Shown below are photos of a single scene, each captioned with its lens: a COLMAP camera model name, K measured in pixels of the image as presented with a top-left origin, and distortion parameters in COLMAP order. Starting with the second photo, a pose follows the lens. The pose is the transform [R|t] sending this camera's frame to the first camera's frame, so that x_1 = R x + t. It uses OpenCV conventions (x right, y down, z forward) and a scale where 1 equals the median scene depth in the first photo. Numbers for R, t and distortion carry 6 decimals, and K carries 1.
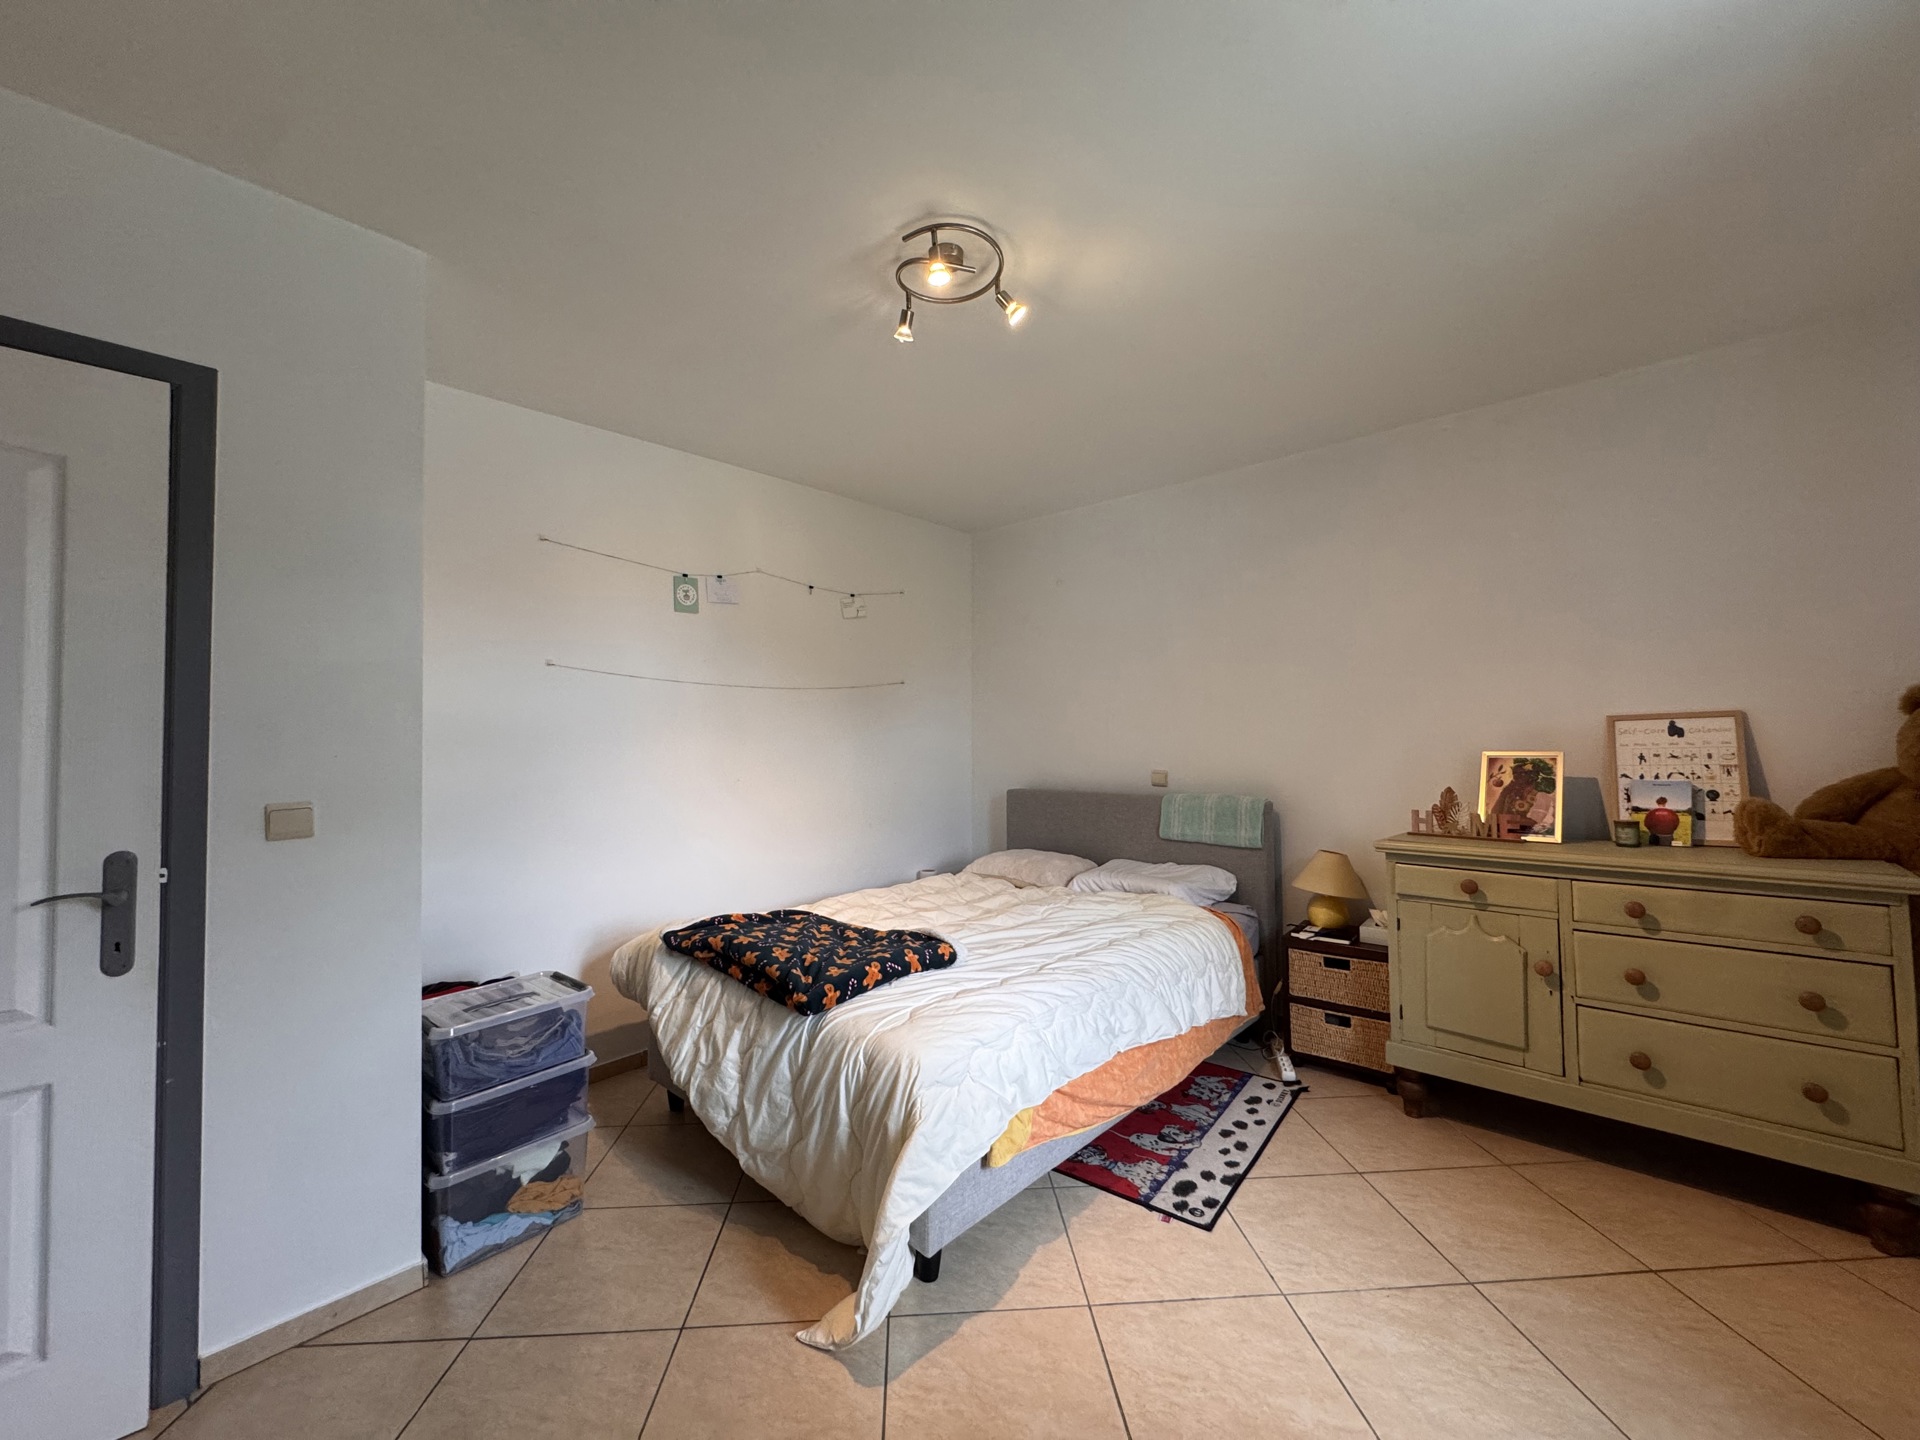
lens RADIAL K [[772.7, 0, 960.0], [0, 772.7, 720.0], [0, 0, 1]] dist [0.000239, 0.000037]
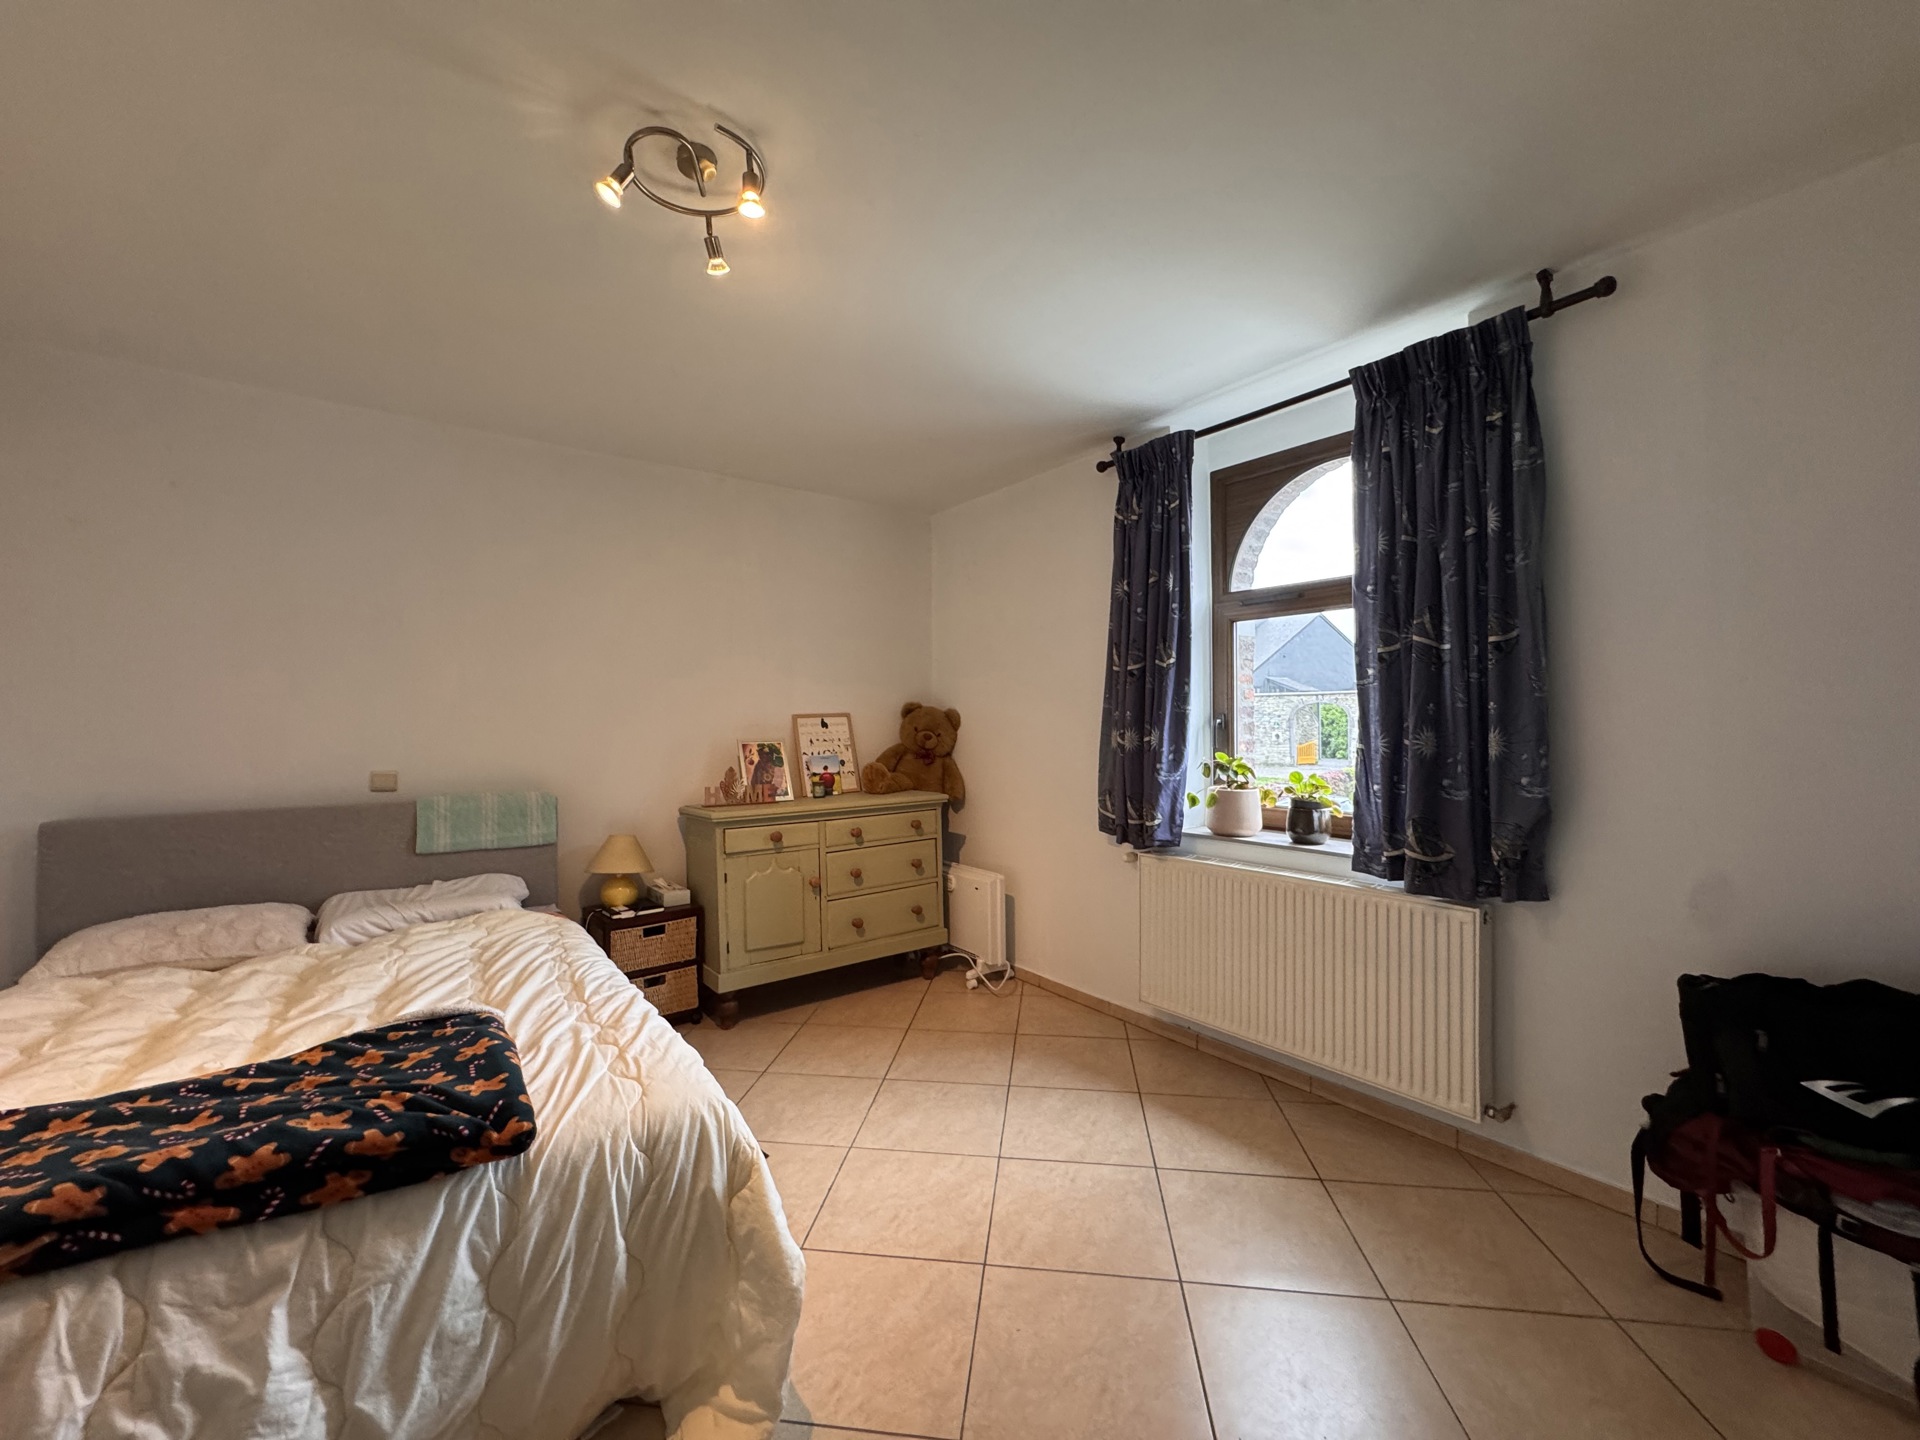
lens RADIAL K [[772.7, 0, 960.0], [0, 772.7, 720.0], [0, 0, 1]] dist [0.000239, 0.000037]
pose [[0.180069, 0.015036, 0.983539, -0.639001], [-0.016768, 0.999785, -0.012214, 0.019886], [-0.983511, -0.014292, 0.180283, 0.439567]]
